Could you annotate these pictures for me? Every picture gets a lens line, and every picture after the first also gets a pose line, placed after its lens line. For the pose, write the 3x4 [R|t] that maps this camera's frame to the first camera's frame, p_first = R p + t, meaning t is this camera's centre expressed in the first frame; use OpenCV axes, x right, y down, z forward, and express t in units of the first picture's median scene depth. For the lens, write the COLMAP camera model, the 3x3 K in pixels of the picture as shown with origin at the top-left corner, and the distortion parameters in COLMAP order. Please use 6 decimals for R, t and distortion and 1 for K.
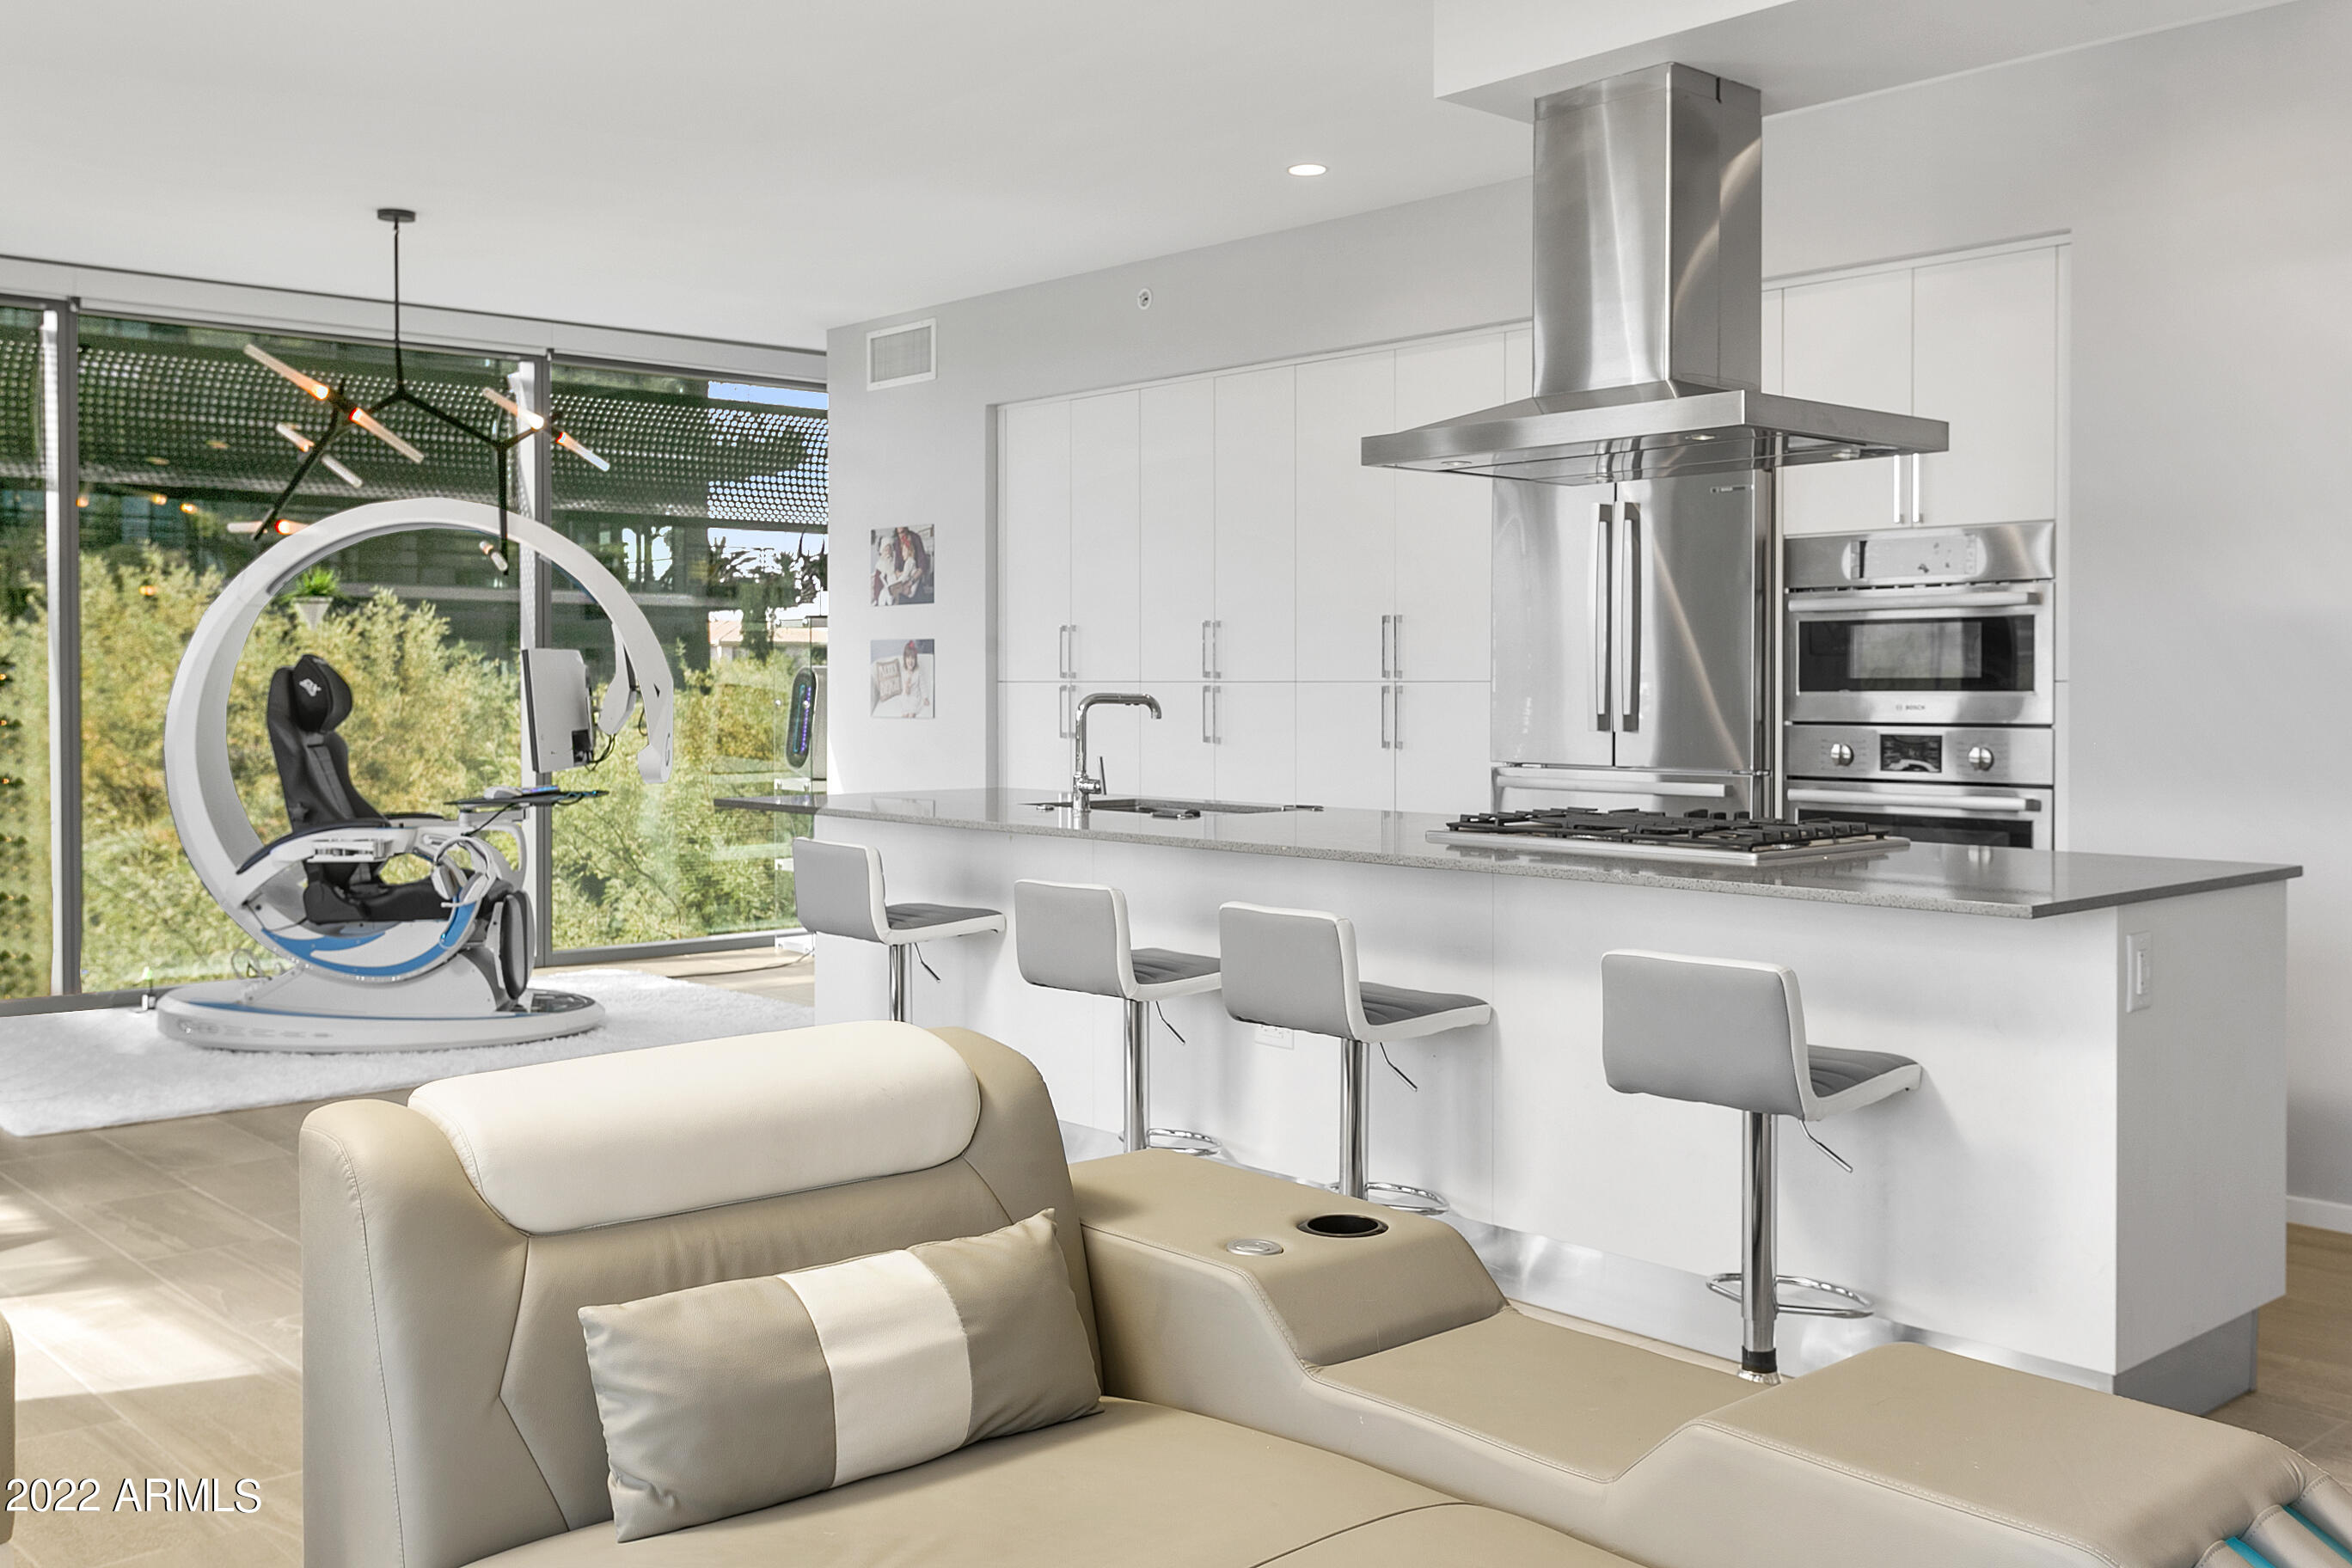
lens RADIAL K [[2163.2, 0, 1173.7], [0, 2163.2, 730.0], [0, 0, 1]] dist [0.042128, -0.188970]
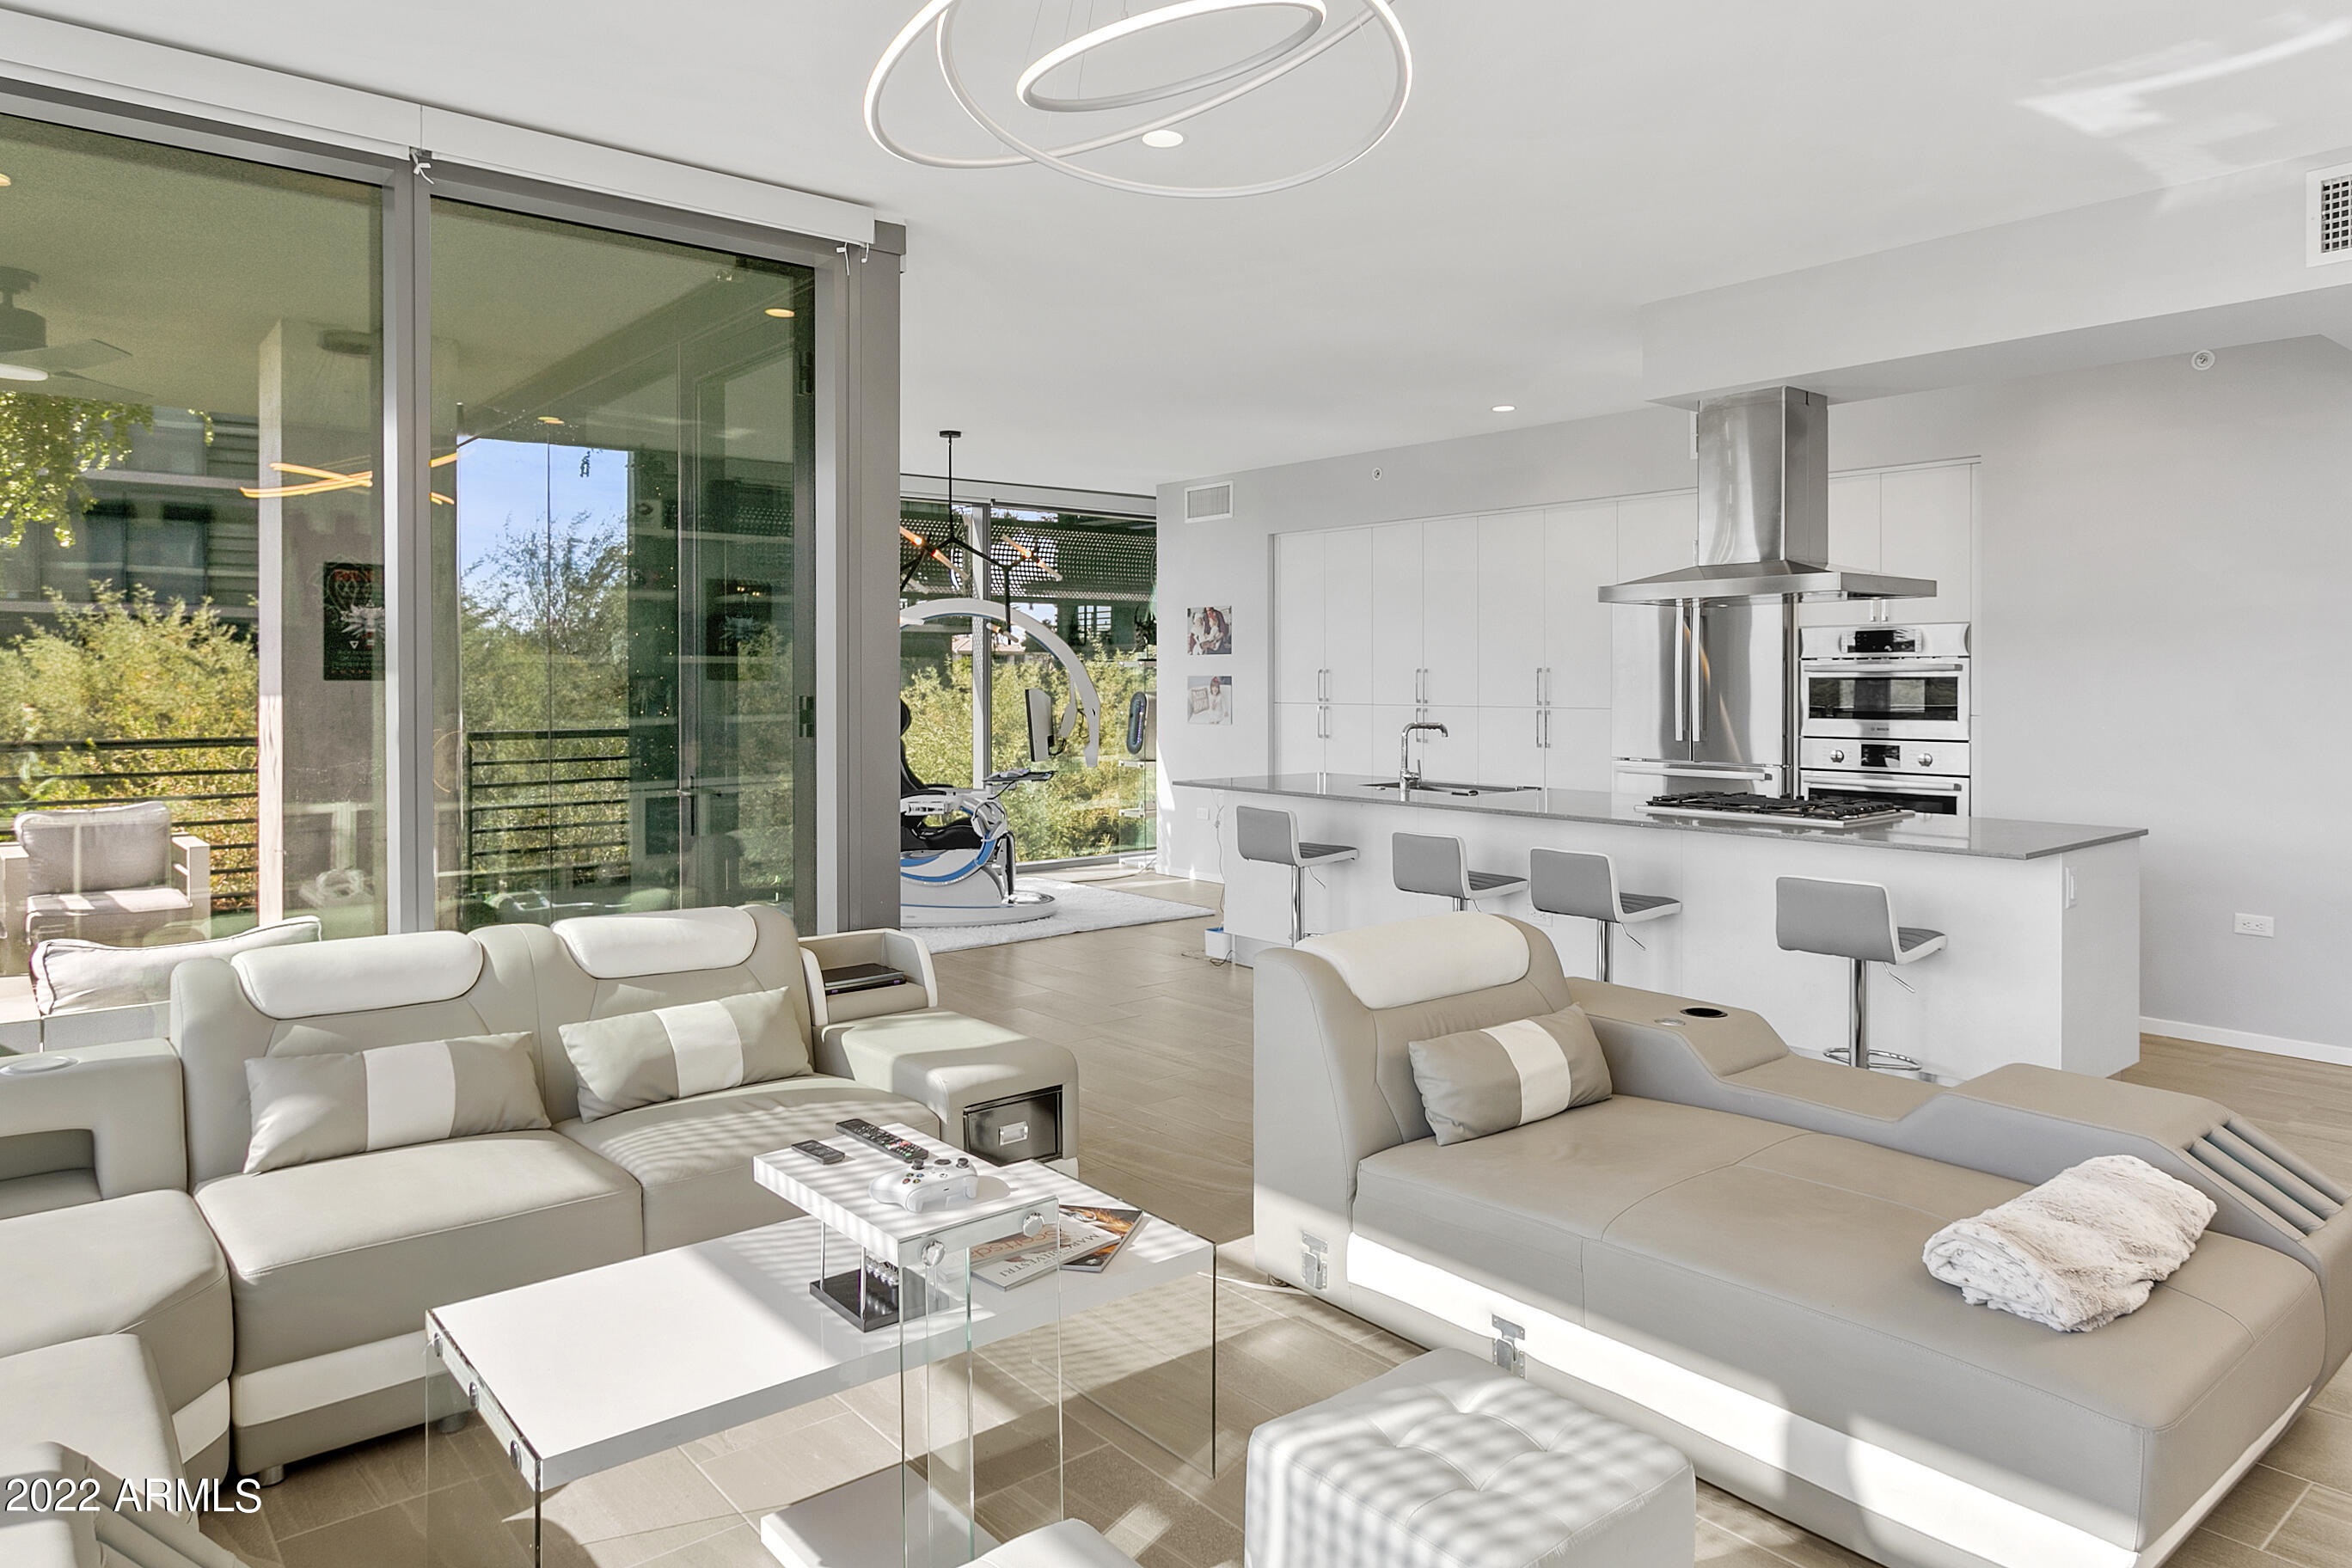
lens RADIAL K [[1482.4, 0, 1176.4], [0, 1482.4, 724.0], [0, 0, 1]] dist [-0.032812, 0.043911]
pose [[0.999352, -0.001725, -0.035959, -0.172447], [0.002111, 0.999940, 0.010716, -0.027524], [0.035939, -0.010785, 0.999296, -0.189211]]
